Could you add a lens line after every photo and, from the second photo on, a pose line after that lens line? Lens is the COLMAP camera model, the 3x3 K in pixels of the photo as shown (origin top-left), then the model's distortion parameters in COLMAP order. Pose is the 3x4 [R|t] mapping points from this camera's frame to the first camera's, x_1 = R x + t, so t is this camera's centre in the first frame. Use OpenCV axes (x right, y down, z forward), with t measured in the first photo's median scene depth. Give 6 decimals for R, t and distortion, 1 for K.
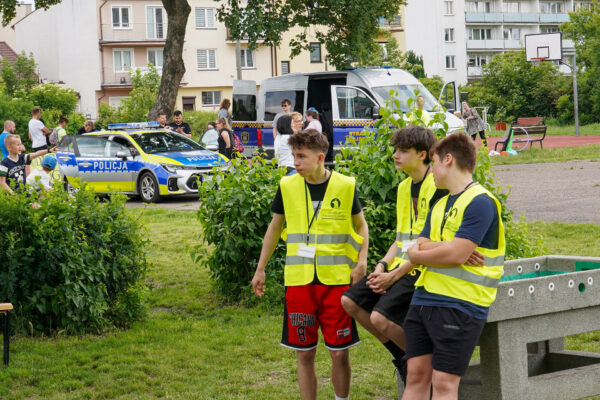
lens RADIAL K [[1696.0, 0, 299.9], [0, 1696.0, 200.0], [0, 0, 1]] dist [-0.453966, 0.000000]
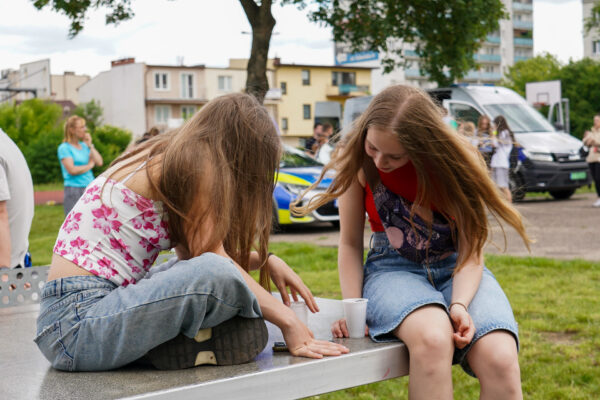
lens RADIAL K [[1078.5, 0, 297.8], [0, 1078.5, 202.0], [0, 0, 1]] dist [-0.180338, 0.000000]
pose [[0.999283, 0.005653, 0.037425, -0.074723], [-0.004904, 0.999787, -0.020055, -0.002255], [-0.037530, 0.019858, 0.999098, 0.411684]]
